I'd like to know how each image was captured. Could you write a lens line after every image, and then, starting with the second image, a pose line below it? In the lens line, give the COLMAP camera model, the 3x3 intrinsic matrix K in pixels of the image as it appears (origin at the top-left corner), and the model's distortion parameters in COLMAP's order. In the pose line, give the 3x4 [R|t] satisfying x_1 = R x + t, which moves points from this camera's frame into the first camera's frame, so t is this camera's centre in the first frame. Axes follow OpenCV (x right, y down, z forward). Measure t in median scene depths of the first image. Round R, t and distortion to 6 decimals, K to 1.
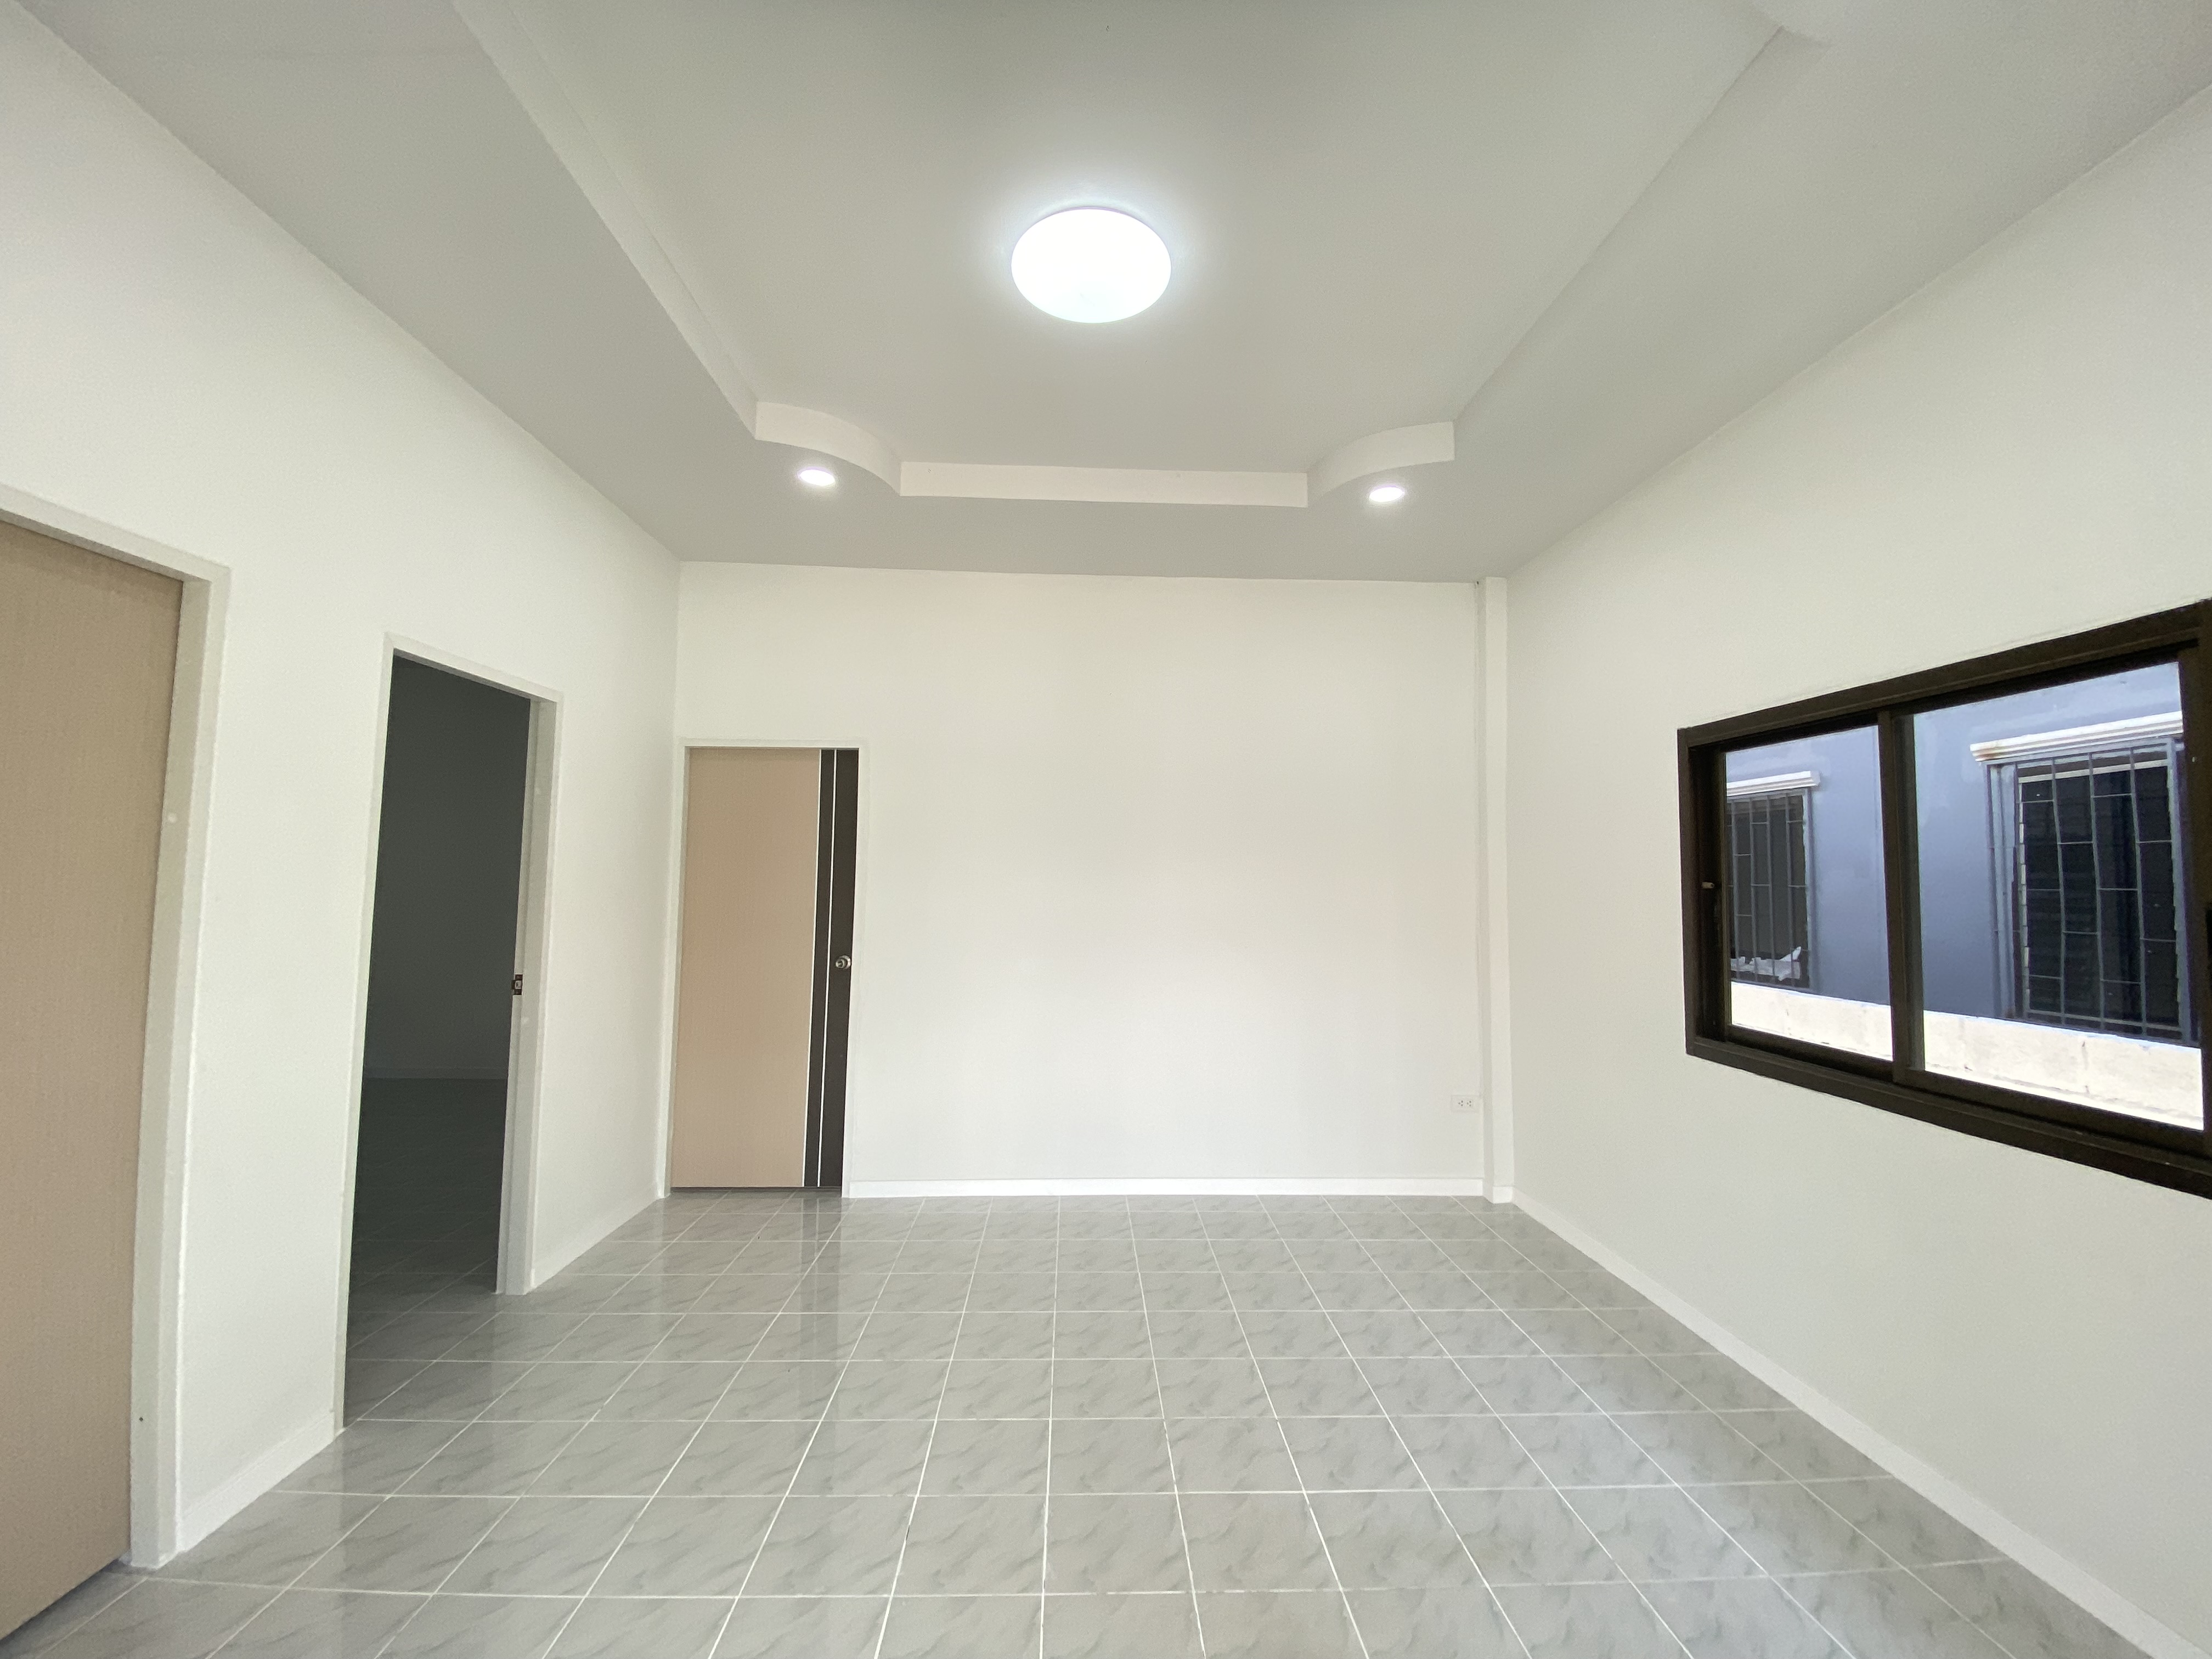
lens RADIAL K [[898.9, 0, 1099.6], [0, 898.9, 818.6], [0, 0, 1]] dist [0.000671, -0.011879]
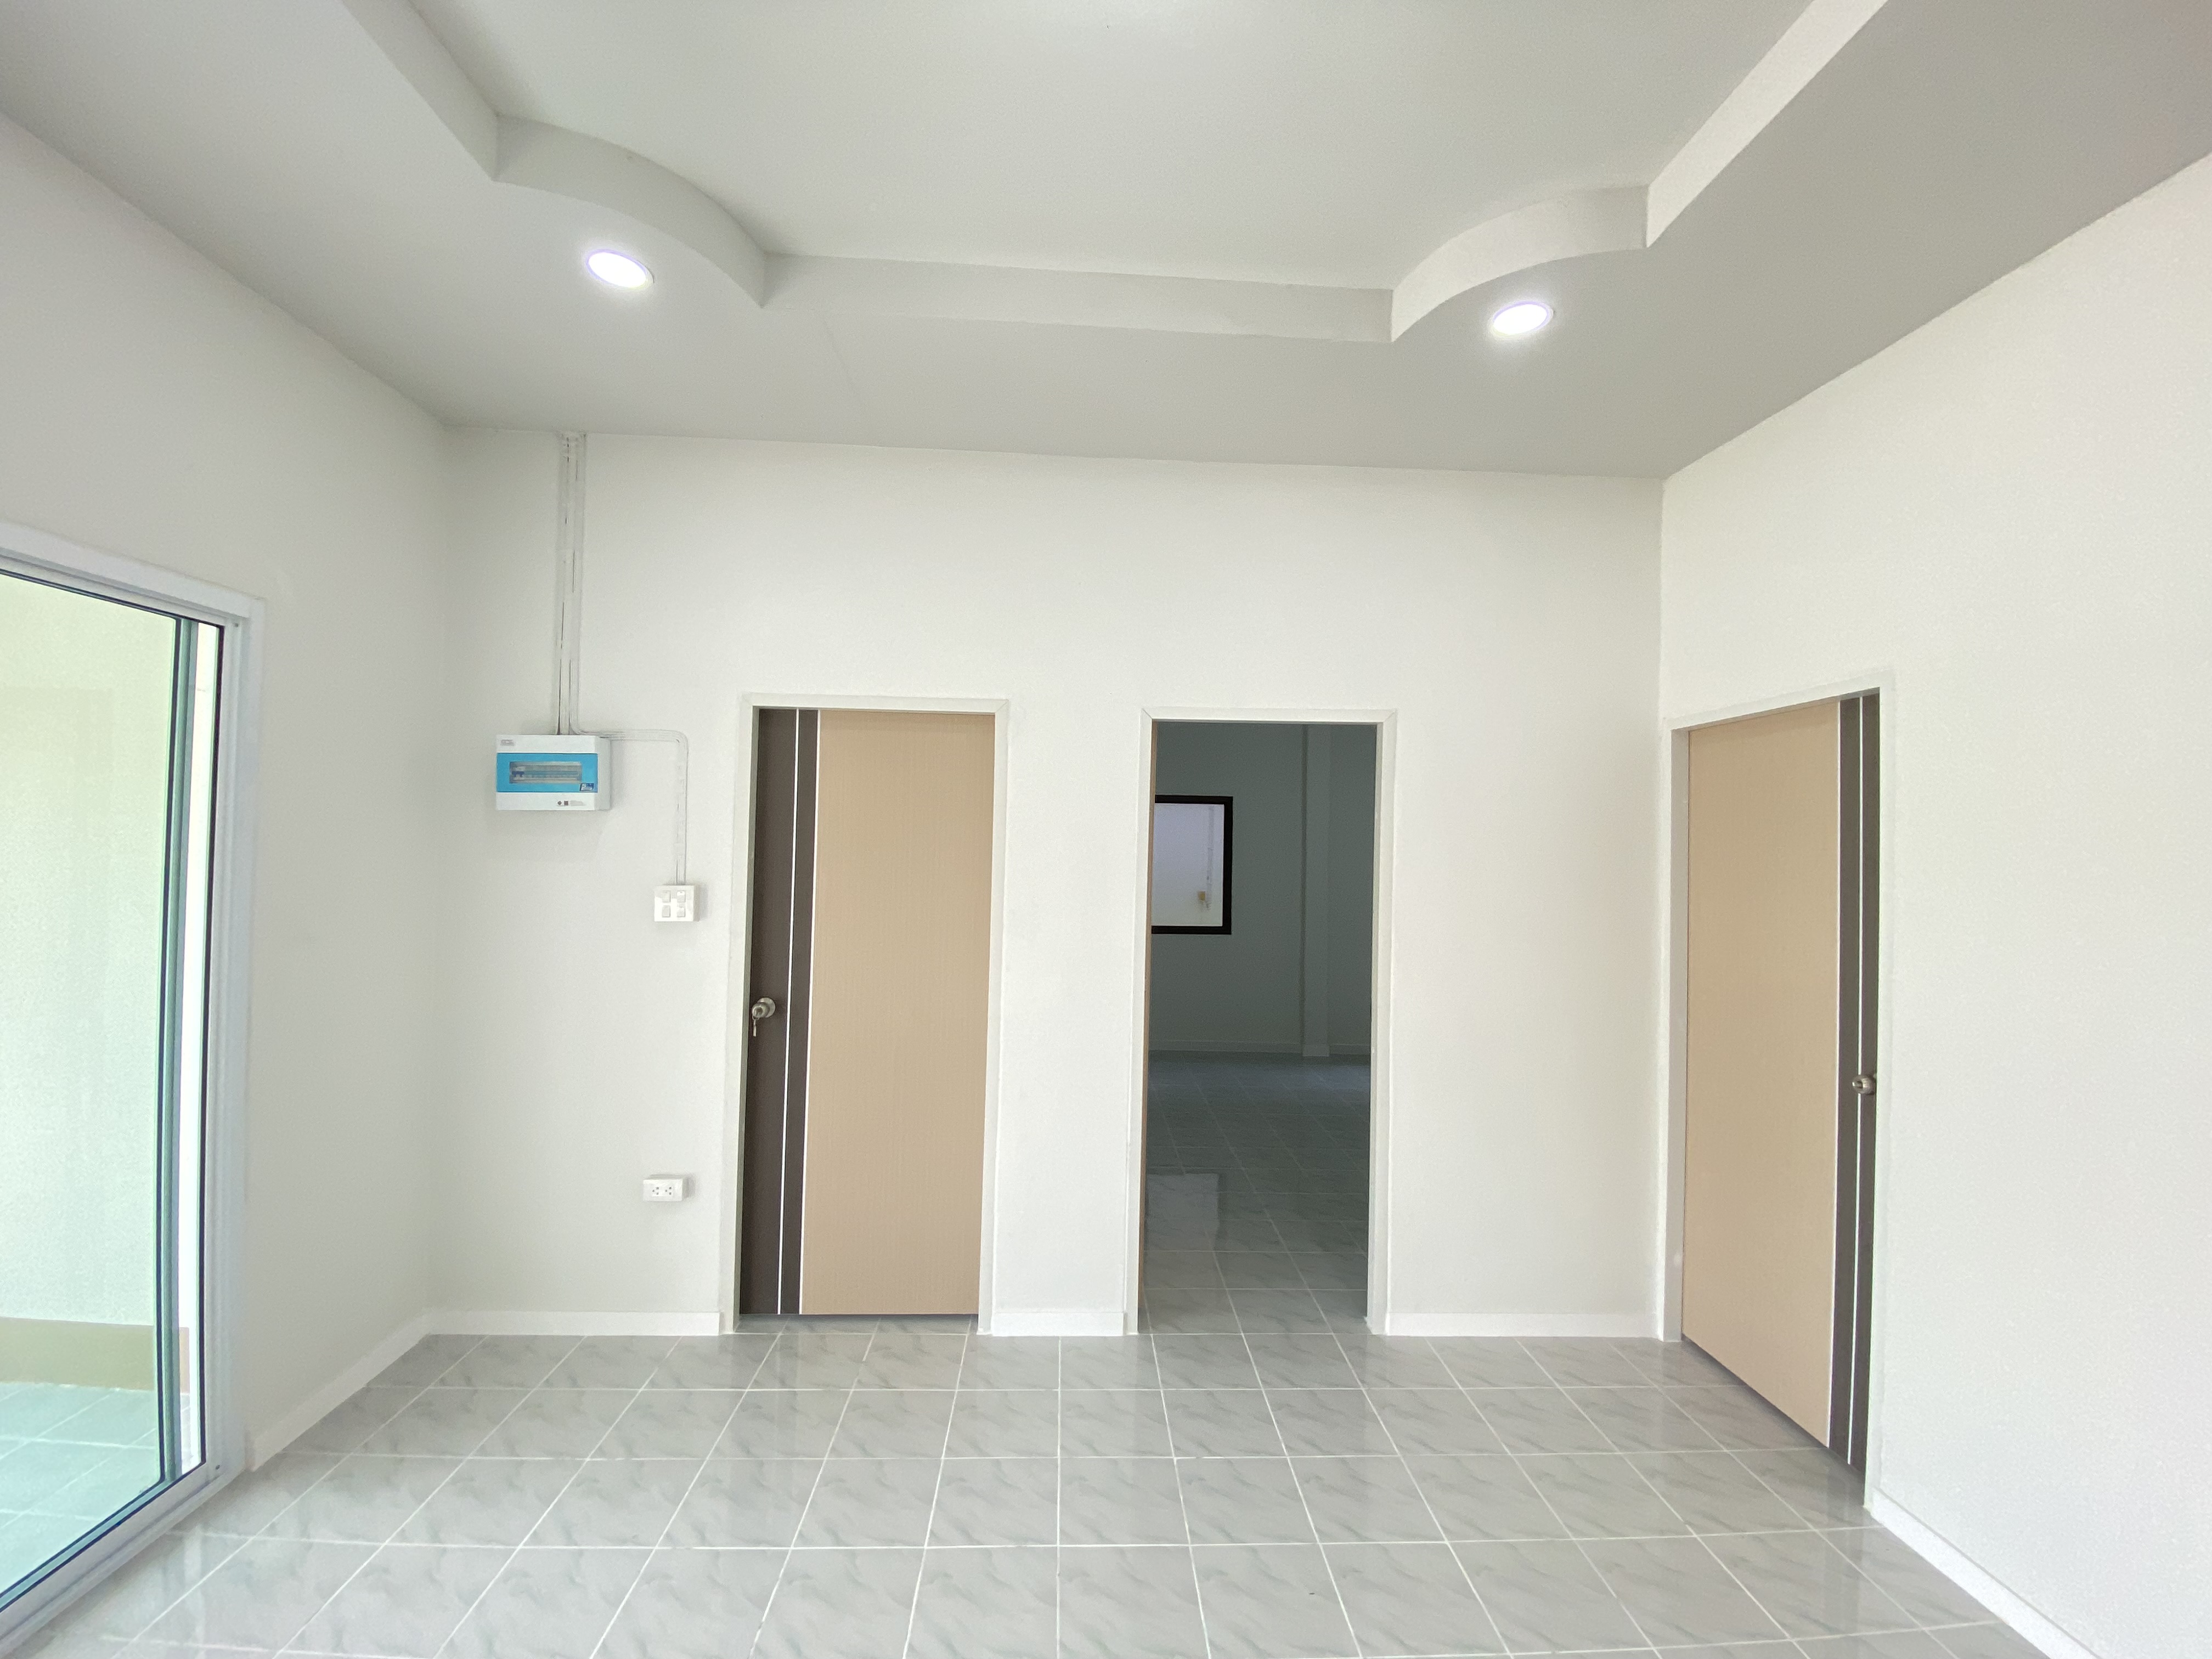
lens RADIAL K [[904.6, 0, 1112.6], [0, 904.6, 827.5], [0, 0, 1]] dist [0.026364, -0.024171]
pose [[0.011490, -0.034175, -0.999350, 0.342620], [0.050410, 0.998165, -0.033554, -0.000205], [0.998663, -0.049991, 0.013192, 0.687112]]
